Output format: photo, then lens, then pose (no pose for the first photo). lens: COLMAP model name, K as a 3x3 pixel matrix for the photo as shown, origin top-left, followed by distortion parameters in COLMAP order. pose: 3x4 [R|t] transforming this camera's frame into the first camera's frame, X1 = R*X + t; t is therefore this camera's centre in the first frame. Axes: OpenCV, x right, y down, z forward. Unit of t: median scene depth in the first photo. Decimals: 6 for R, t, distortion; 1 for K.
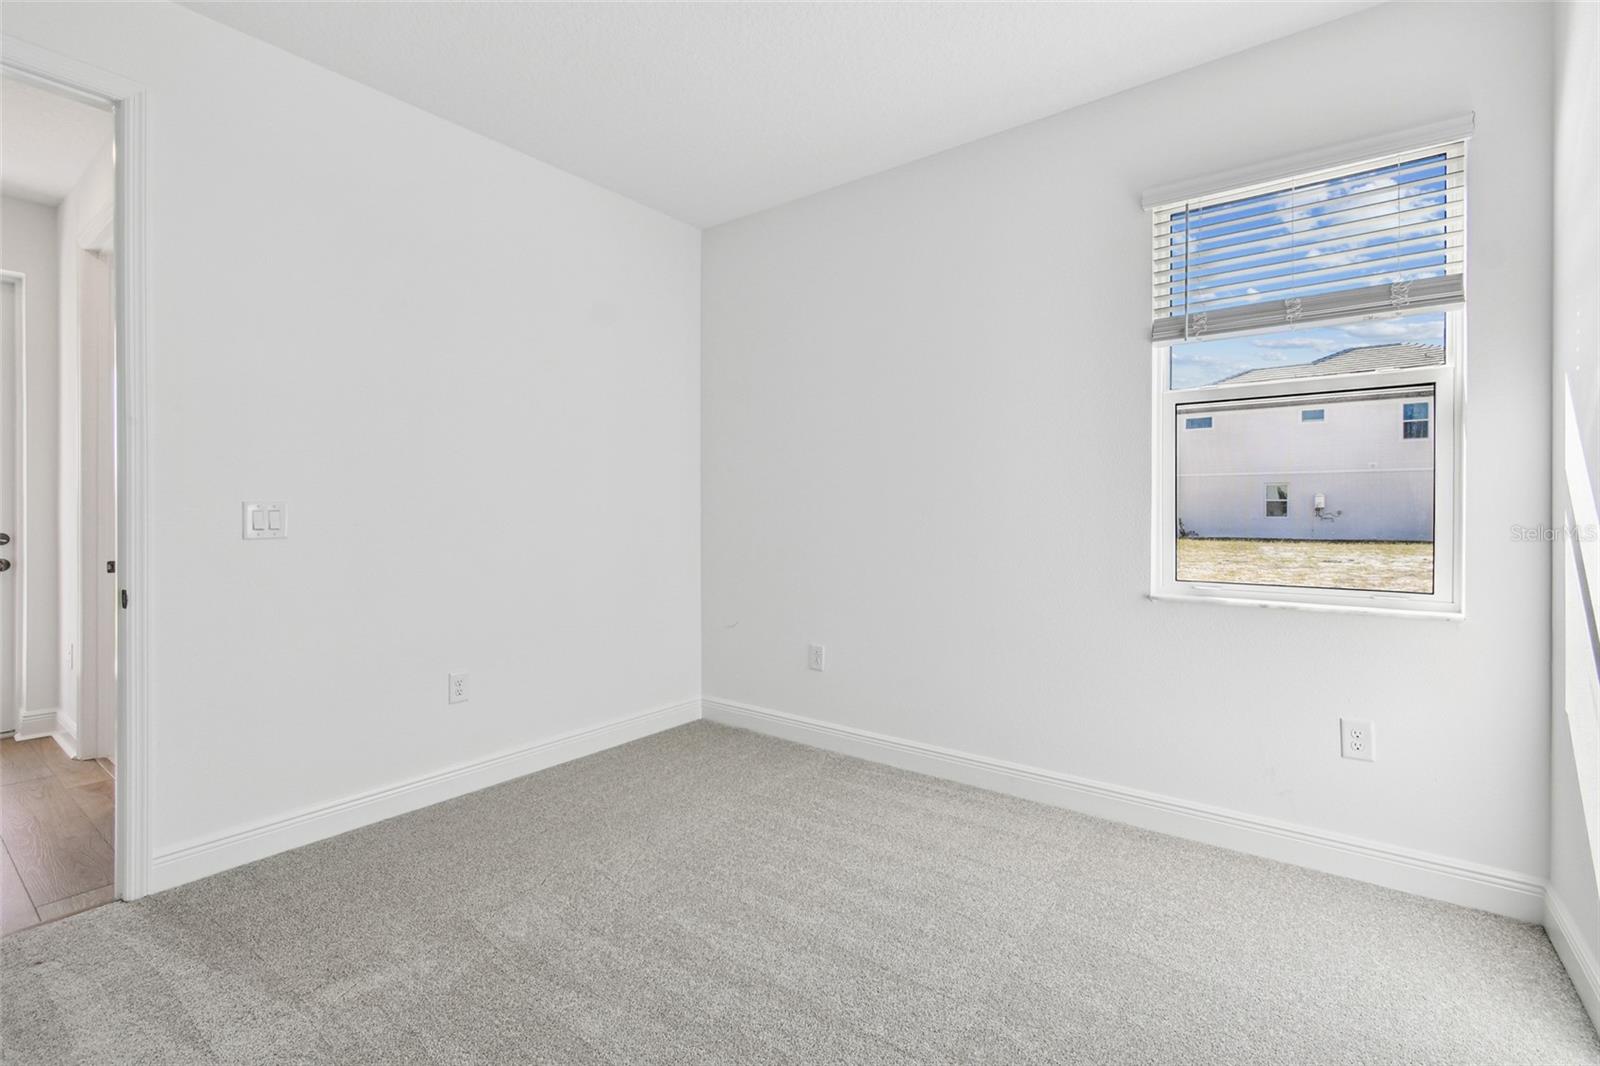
lens RADIAL K [[732.6, 0, 794.0], [0, 732.6, 503.1], [0, 0, 1]] dist [0.000227, -0.000040]
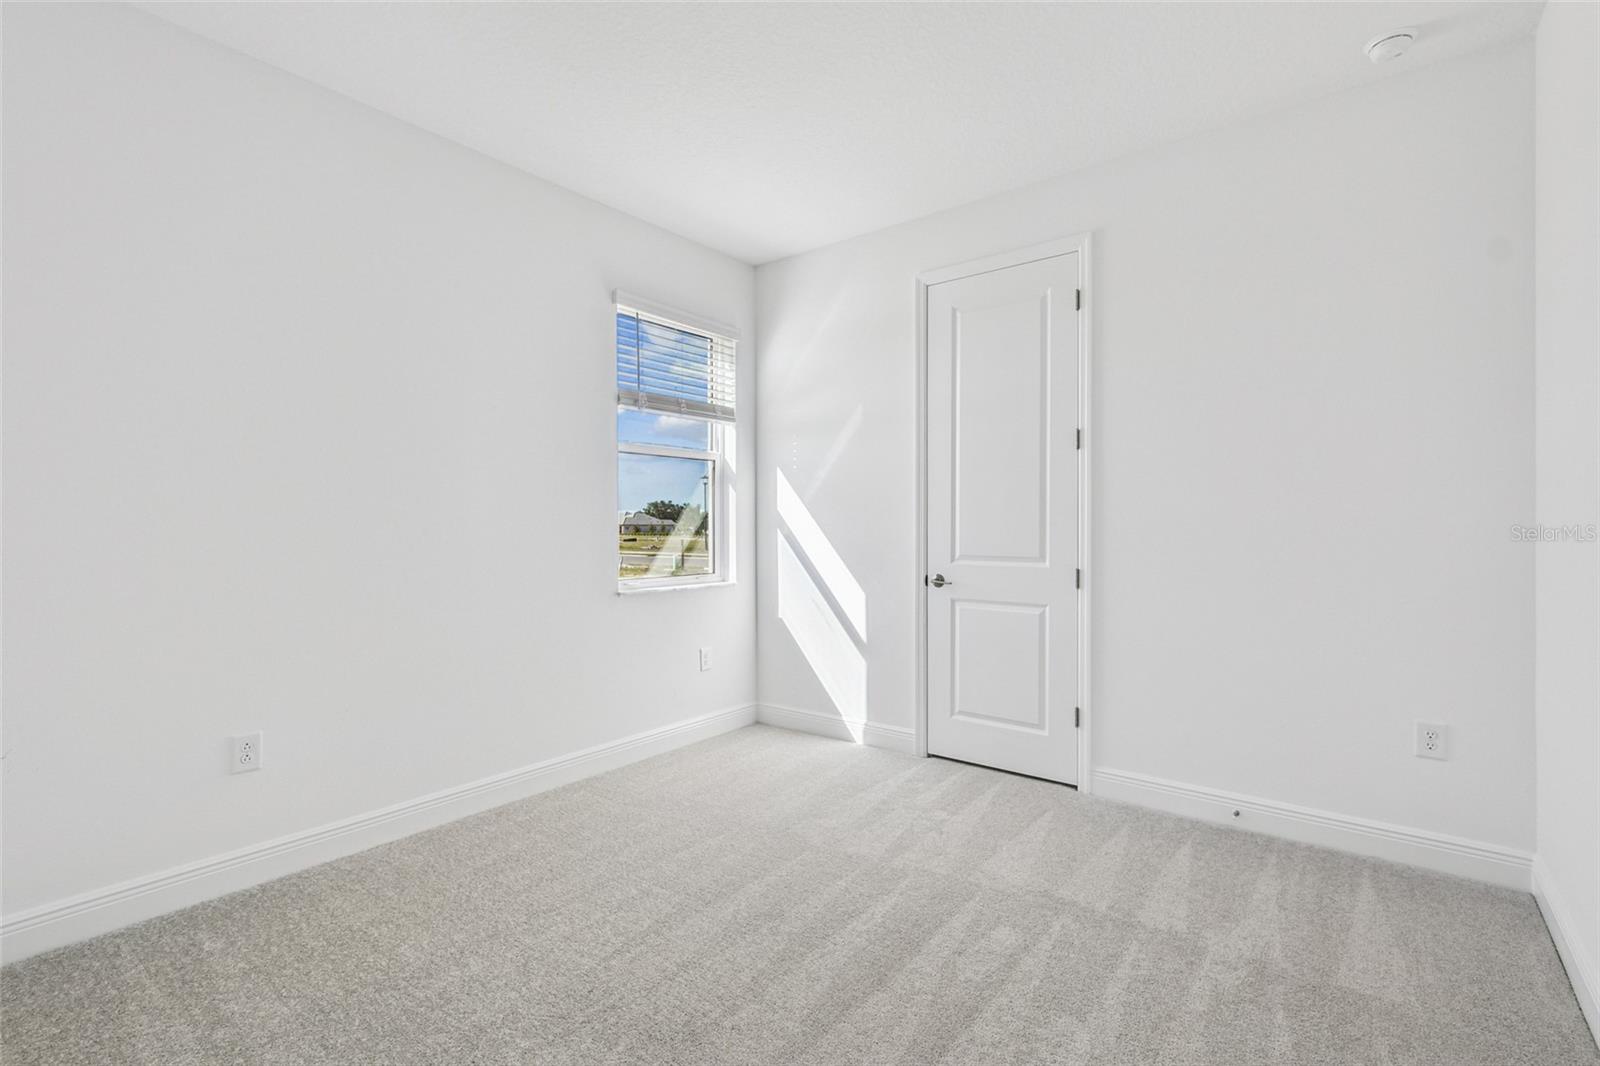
lens RADIAL K [[732.6, 0, 794.0], [0, 732.6, 503.1], [0, 0, 1]] dist [0.000227, -0.000040]
pose [[0.019476, 0.031152, 0.999325, -0.899946], [-0.000307, 0.999515, -0.031152, 0.003060], [-0.999810, 0.000300, 0.019476, 0.682304]]
